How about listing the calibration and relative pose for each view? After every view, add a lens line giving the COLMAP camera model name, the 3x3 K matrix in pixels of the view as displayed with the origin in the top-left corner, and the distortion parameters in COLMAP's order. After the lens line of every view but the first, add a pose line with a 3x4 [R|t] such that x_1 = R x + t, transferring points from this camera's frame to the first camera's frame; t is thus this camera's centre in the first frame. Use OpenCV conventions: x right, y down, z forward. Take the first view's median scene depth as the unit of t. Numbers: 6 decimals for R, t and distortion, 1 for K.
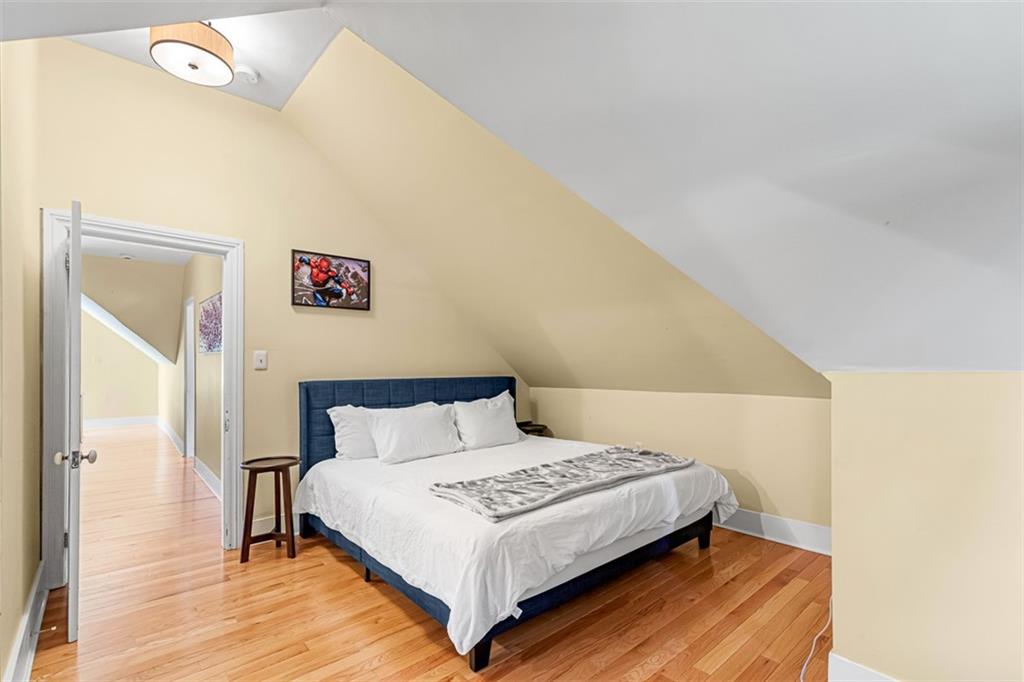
lens RADIAL K [[466.1, 0, 509.6], [0, 466.1, 358.5], [0, 0, 1]] dist [0.013061, -0.003209]
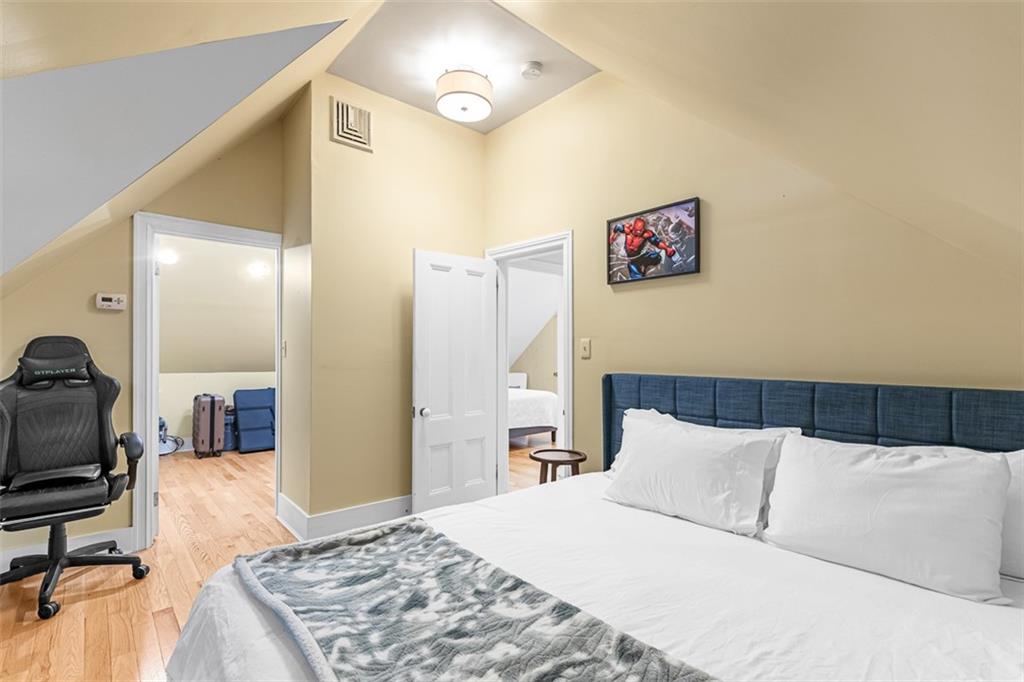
lens RADIAL K [[466.1, 0, 509.3], [0, 466.1, 349.9], [0, 0, 1]] dist [0.013061, -0.003209]
pose [[0.013462, -0.007286, -0.999883, 0.385111], [0.002533, 0.999970, -0.007253, 0.012211], [0.999906, -0.002435, 0.013480, 0.779633]]
